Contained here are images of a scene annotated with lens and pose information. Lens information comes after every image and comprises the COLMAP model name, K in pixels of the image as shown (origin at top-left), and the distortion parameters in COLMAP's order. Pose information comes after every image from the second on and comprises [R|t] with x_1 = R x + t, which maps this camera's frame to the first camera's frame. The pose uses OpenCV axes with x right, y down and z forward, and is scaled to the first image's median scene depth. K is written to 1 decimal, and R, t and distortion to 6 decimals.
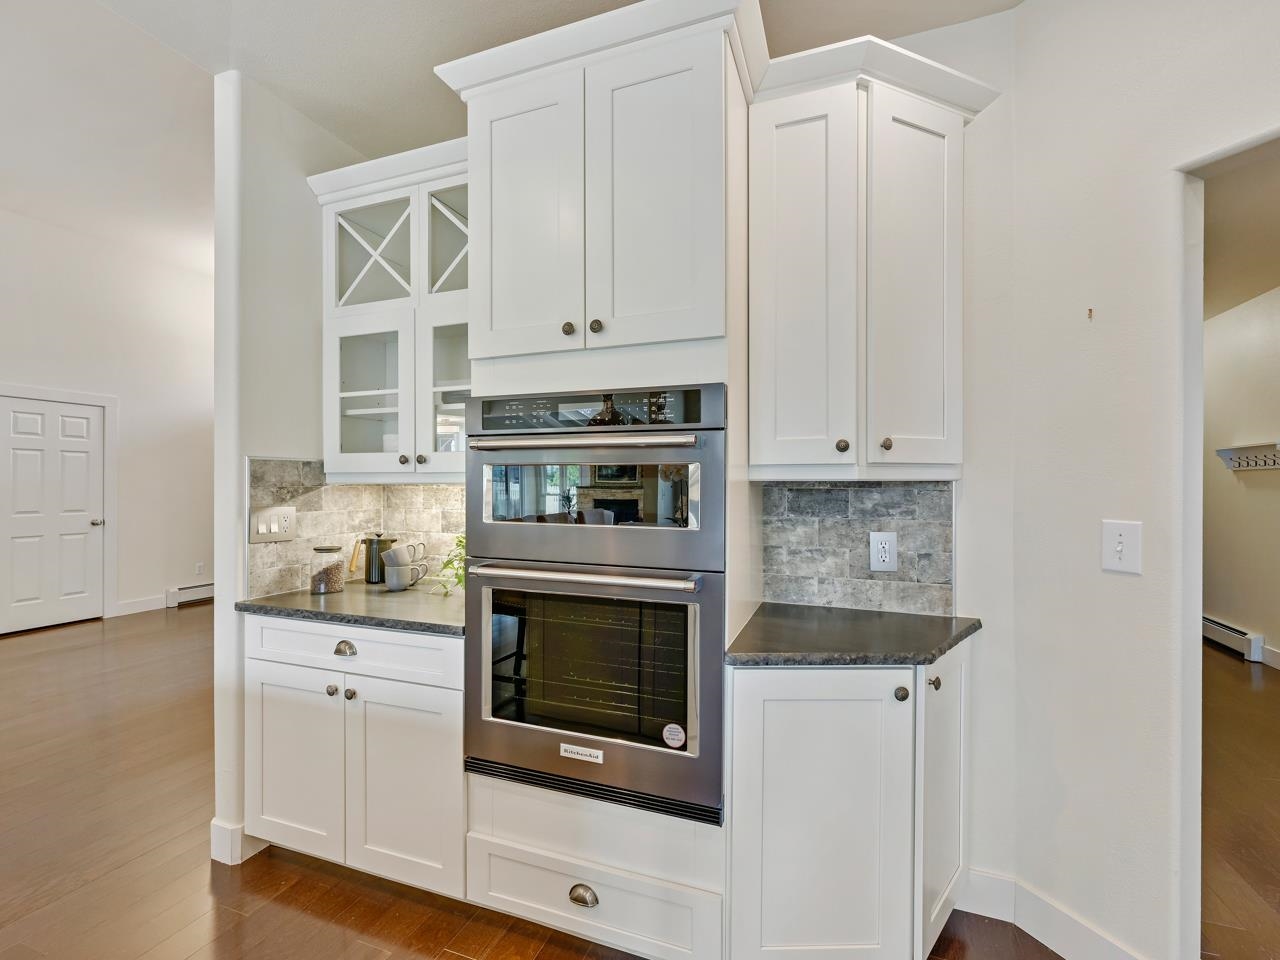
lens RADIAL K [[573.1, 0, 639.5], [0, 573.1, 484.2], [0, 0, 1]] dist [-0.001605, 0.000060]
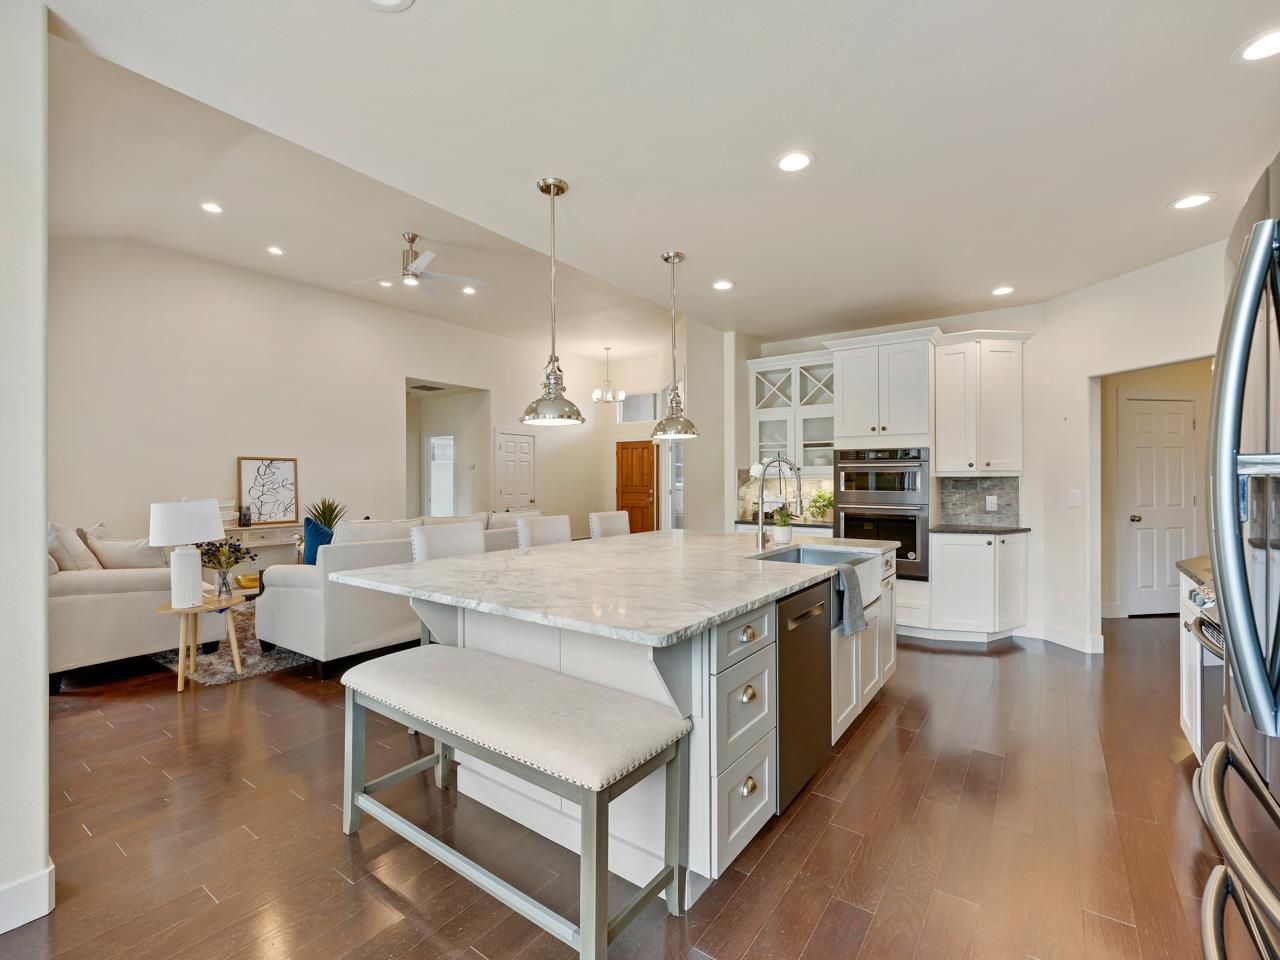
lens RADIAL K [[573.1, 0, 635.3], [0, 573.1, 473.2], [0, 0, 1]] dist [-0.001605, 0.000060]
pose [[0.963778, -0.004100, -0.266673, -0.497337], [0.000877, 0.999925, -0.012206, 0.010091], [0.266704, 0.011530, 0.963710, -2.179185]]
